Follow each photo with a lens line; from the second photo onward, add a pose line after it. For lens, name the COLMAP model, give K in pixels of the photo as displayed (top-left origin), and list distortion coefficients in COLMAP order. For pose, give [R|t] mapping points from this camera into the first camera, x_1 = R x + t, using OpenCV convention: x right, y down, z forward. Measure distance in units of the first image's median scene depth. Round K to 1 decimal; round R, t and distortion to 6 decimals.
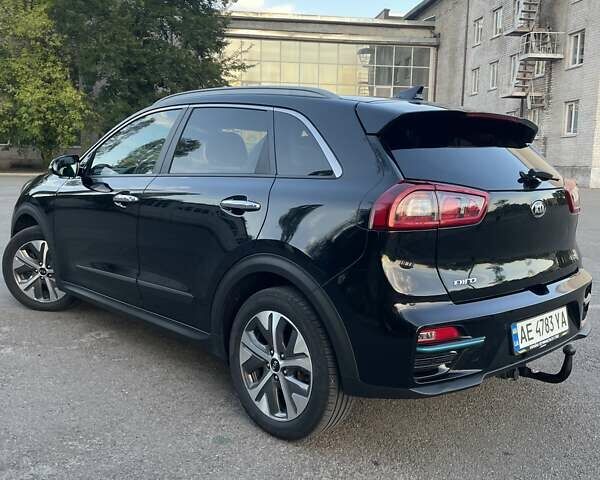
lens RADIAL K [[602.5, 0, 295.0], [0, 602.5, 238.9], [0, 0, 1]] dist [0.045433, 0.000000]
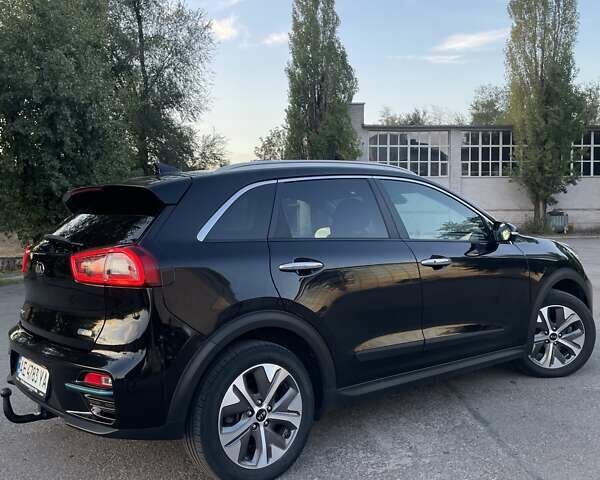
lens RADIAL K [[602.5, 0, 302.2], [0, 602.5, 238.7], [0, 0, 1]] dist [0.045433, 0.000000]
pose [[-0.068479, 0.001863, -0.997651, 1.467707], [-0.112203, 0.993639, 0.009557, -0.168016], [0.991323, 0.112594, -0.067834, 1.506528]]
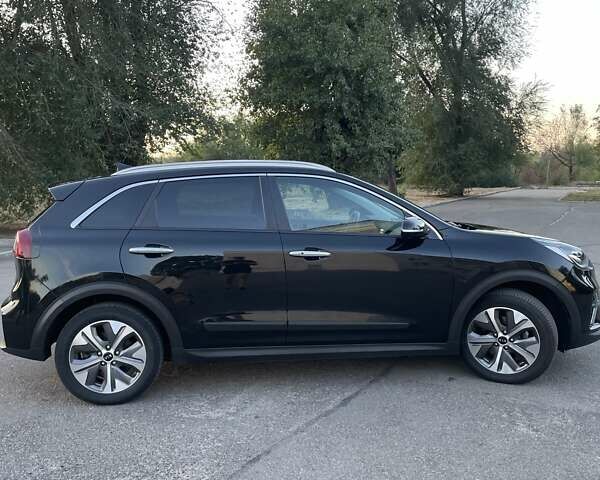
lens RADIAL K [[602.5, 0, 298.2], [0, 602.5, 243.8], [0, 0, 1]] dist [0.045433, 0.000000]
pose [[-0.601718, 0.065473, -0.796021, 1.290338], [-0.113546, 0.979500, 0.166394, -0.399501], [0.790597, 0.190507, -0.581948, 2.537026]]
